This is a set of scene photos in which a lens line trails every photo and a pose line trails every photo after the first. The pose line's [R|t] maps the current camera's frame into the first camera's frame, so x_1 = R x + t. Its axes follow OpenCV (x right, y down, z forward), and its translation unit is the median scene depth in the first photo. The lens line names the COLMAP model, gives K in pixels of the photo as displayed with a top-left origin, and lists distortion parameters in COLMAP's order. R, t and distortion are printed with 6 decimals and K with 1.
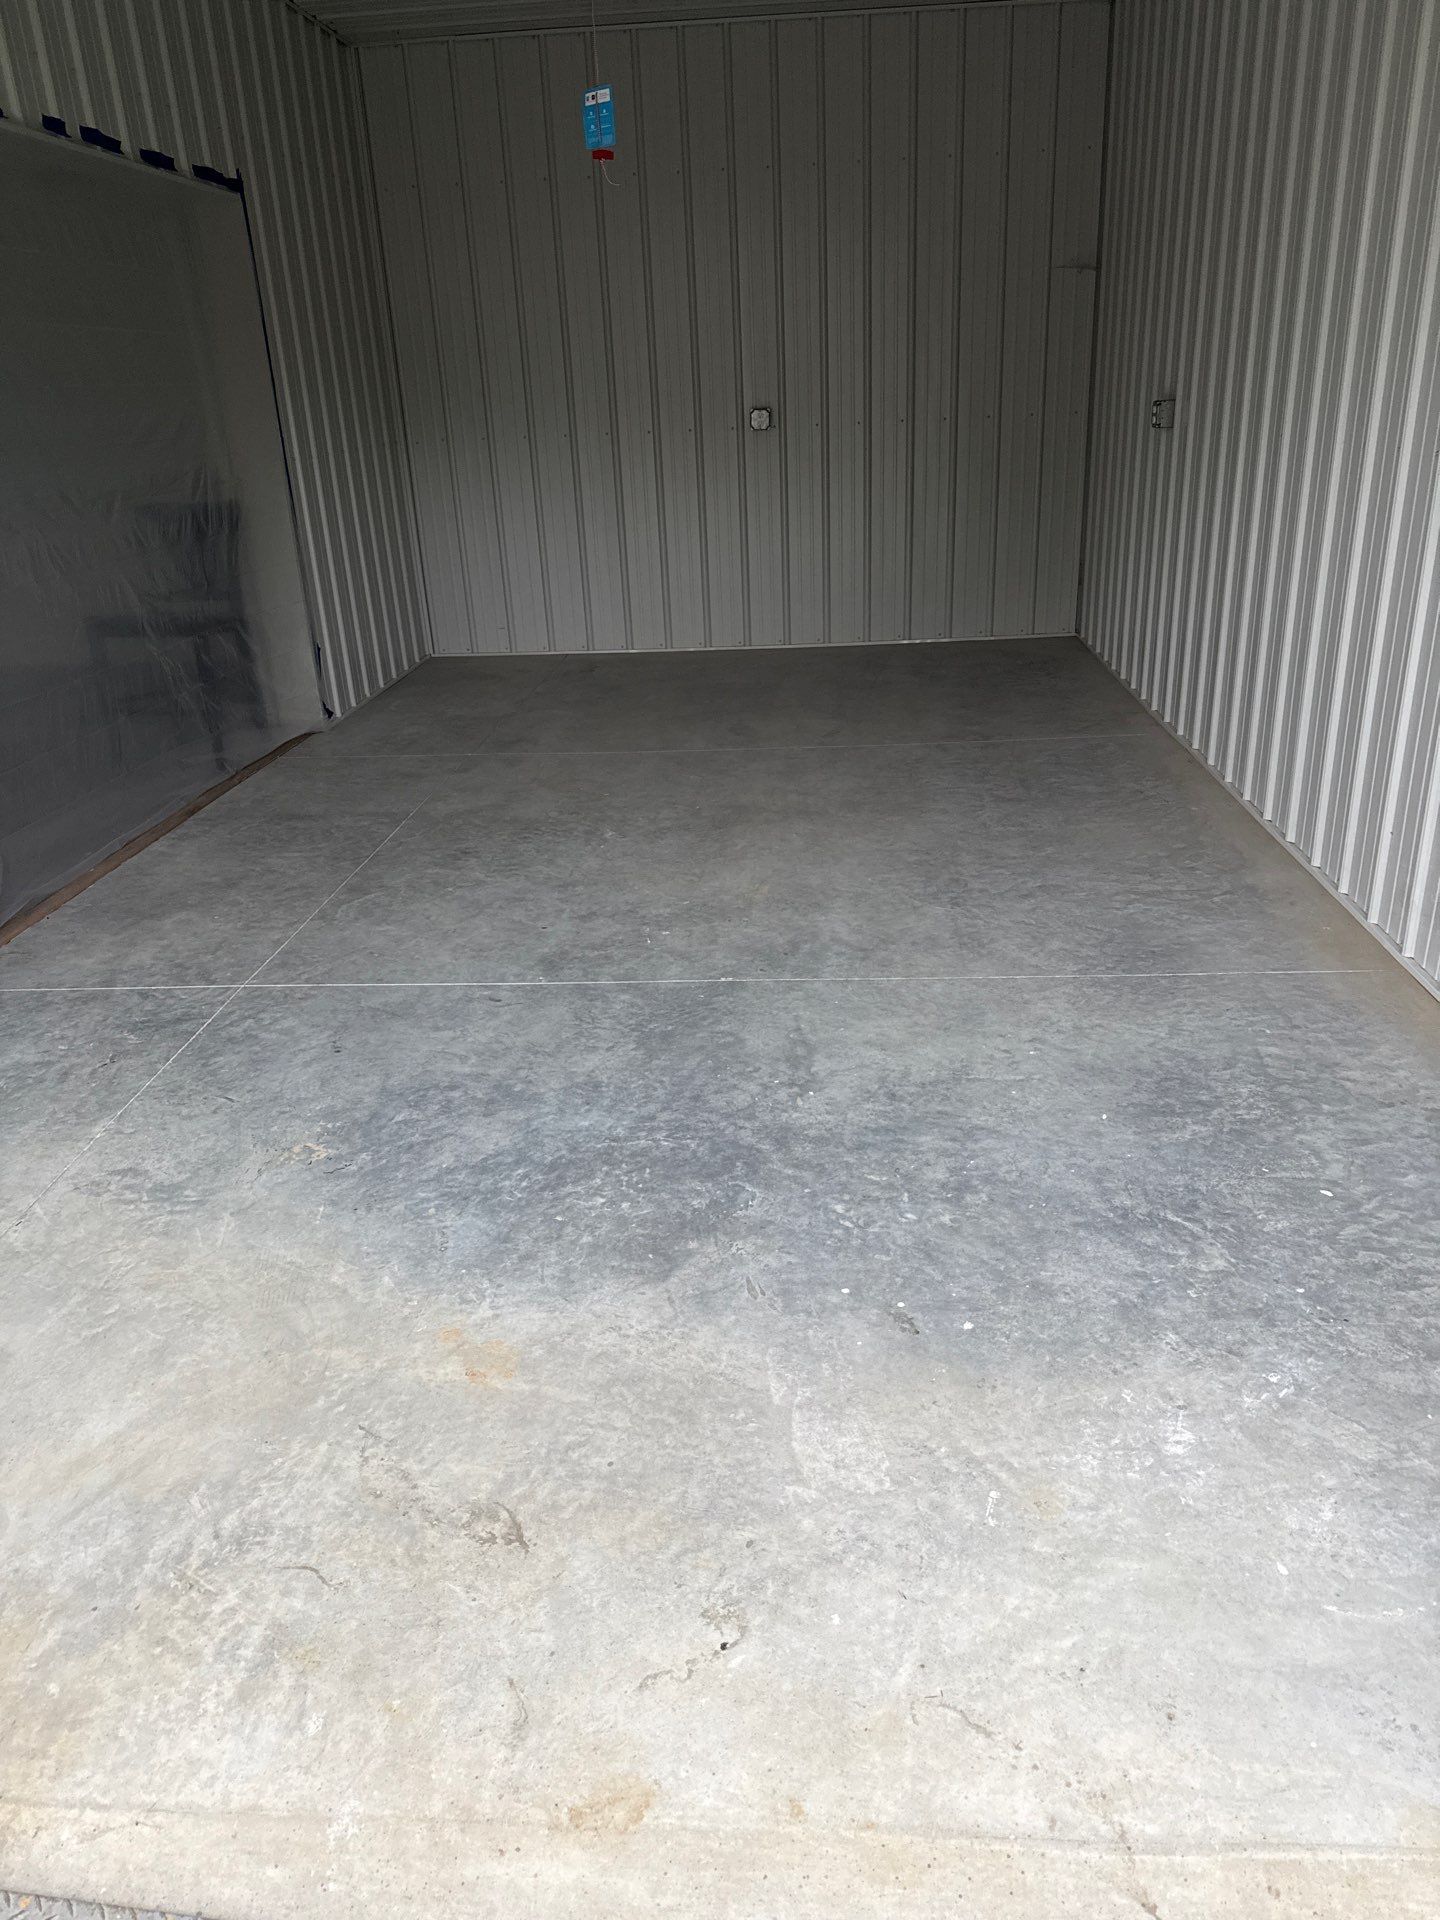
lens RADIAL K [[1350.2, 0, 716.8], [0, 1350.2, 969.9], [0, 0, 1]] dist [0.035286, -0.042679]
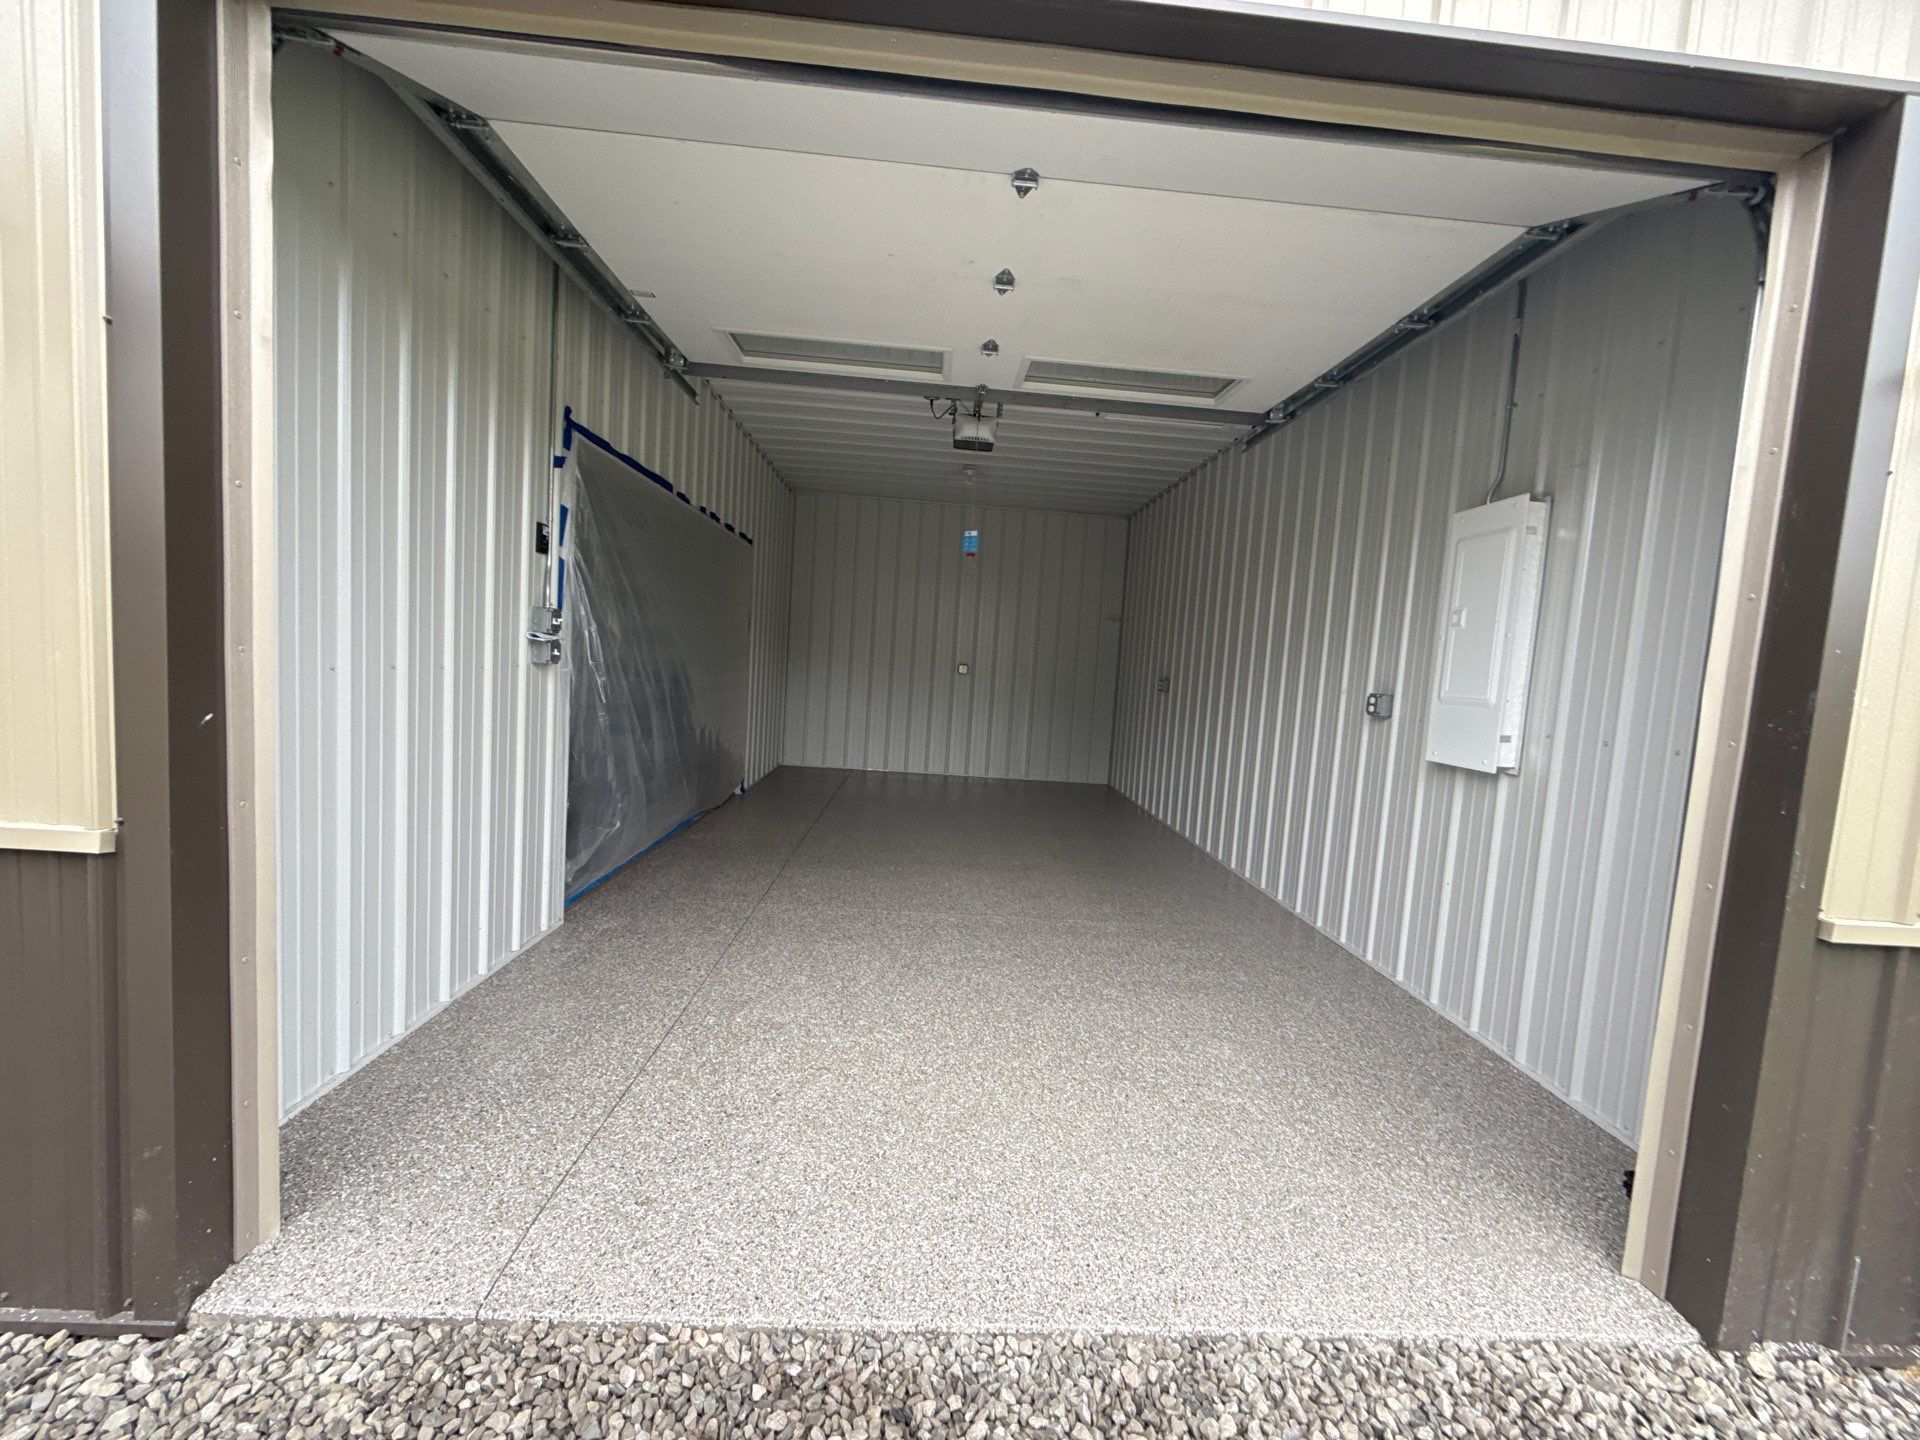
lens RADIAL K [[761.3, 0, 956.5], [0, 761.3, 720.7], [0, 0, 1]] dist [-0.007468, 0.000696]
pose [[0.987697, 0.101033, 0.119360, -0.317406], [-0.057275, 0.943953, -0.325072, 0.141540], [-0.145513, 0.314236, 0.938127, -0.198754]]
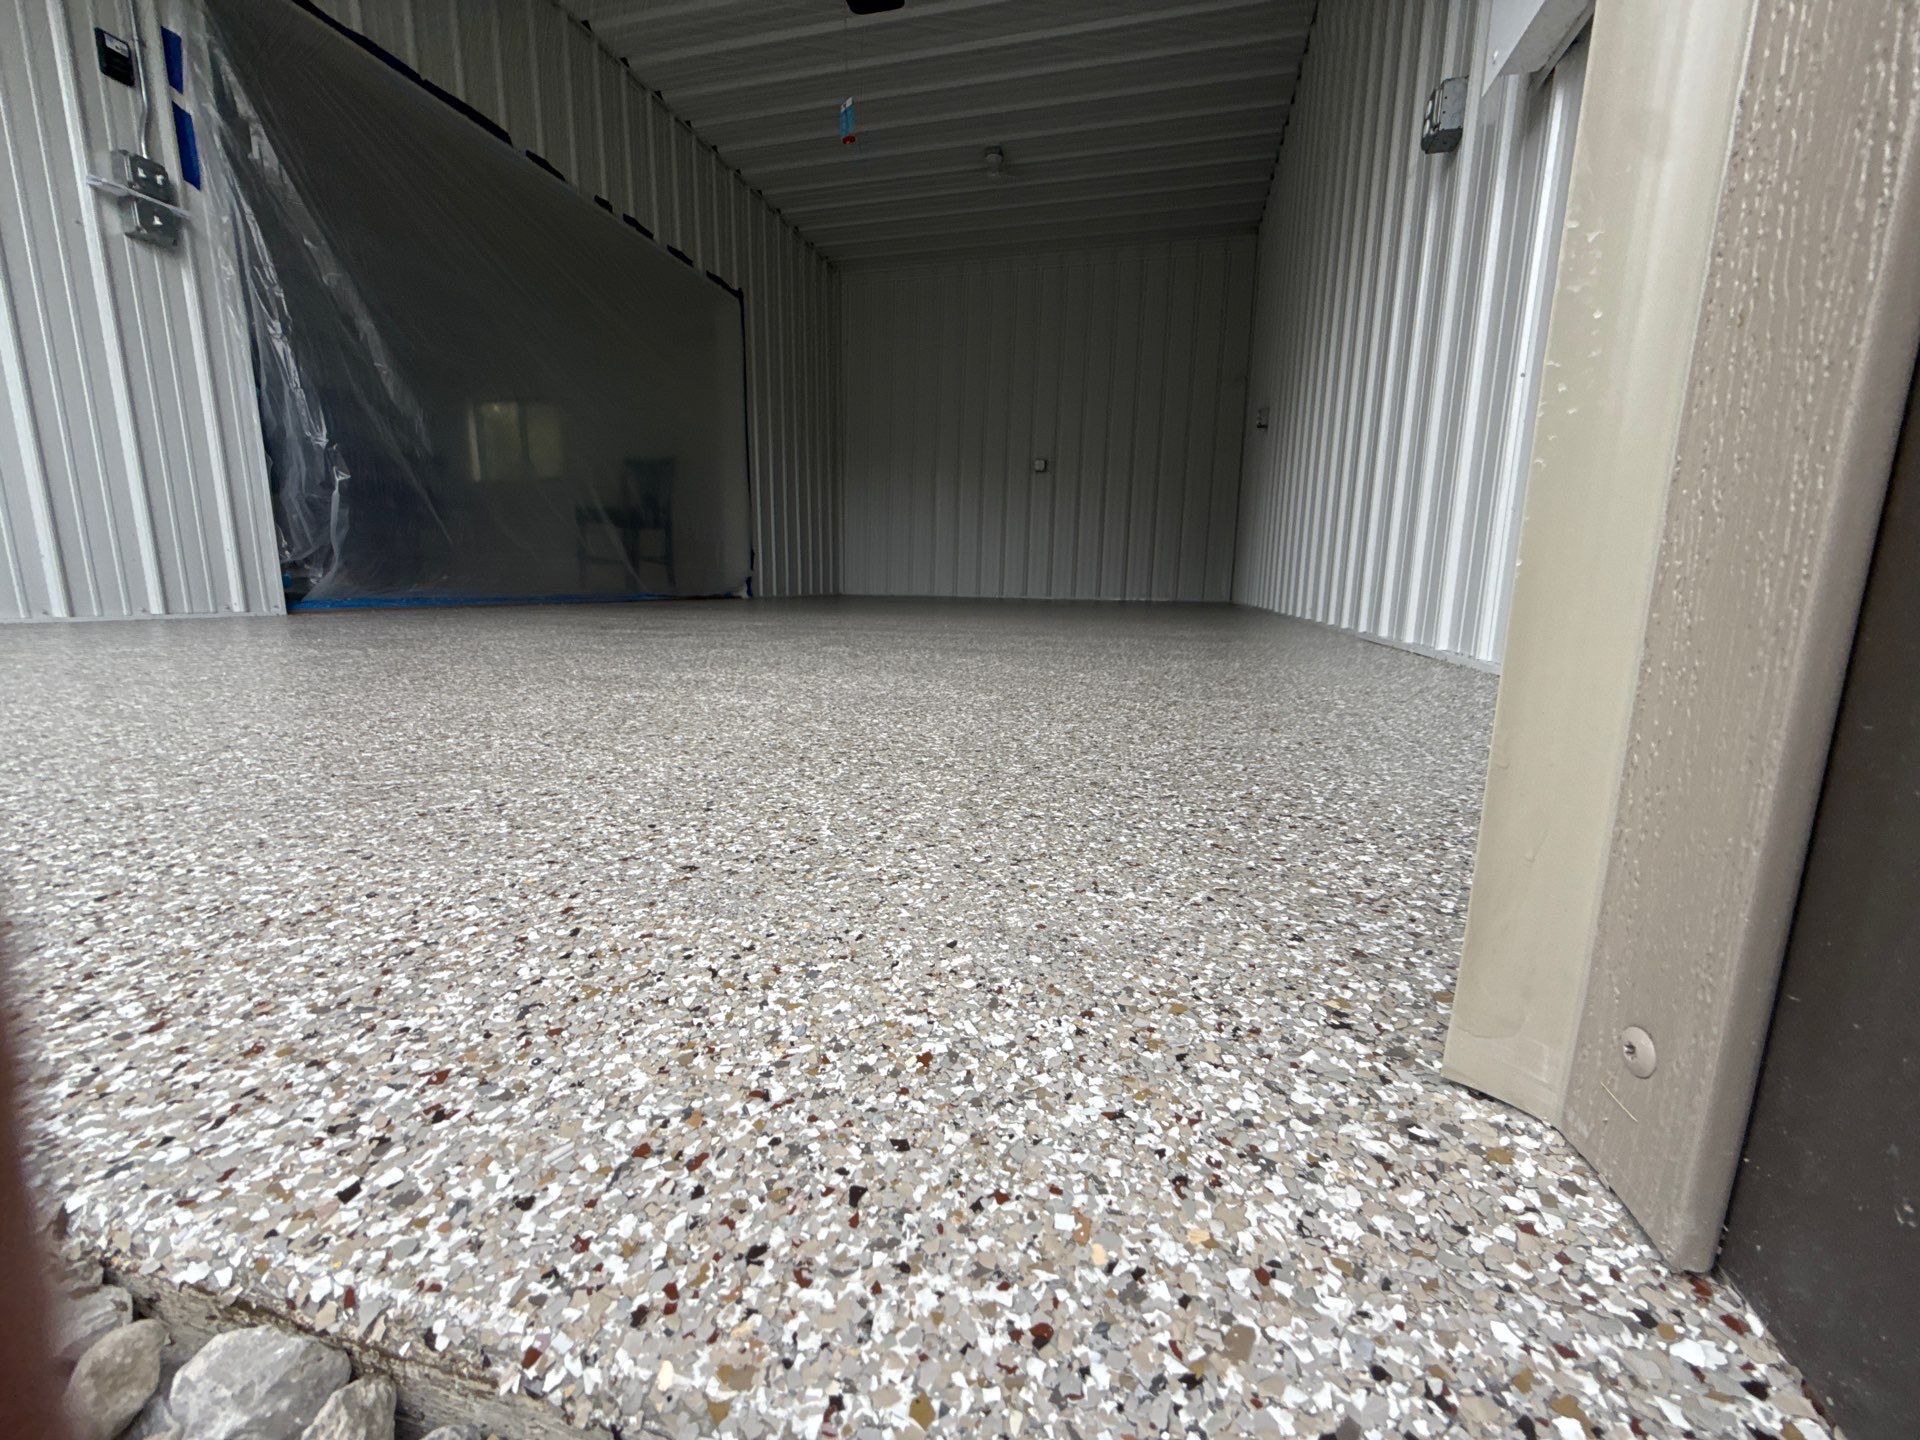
lens RADIAL K [[761.3, 0, 962.1], [0, 761.3, 723.5], [0, 0, 1]] dist [-0.007468, 0.000696]
pose [[0.982237, 0.087752, -0.165860, 0.355115], [-0.121383, 0.971205, -0.205004, 0.342075], [0.143095, 0.221495, 0.964606, 0.401925]]
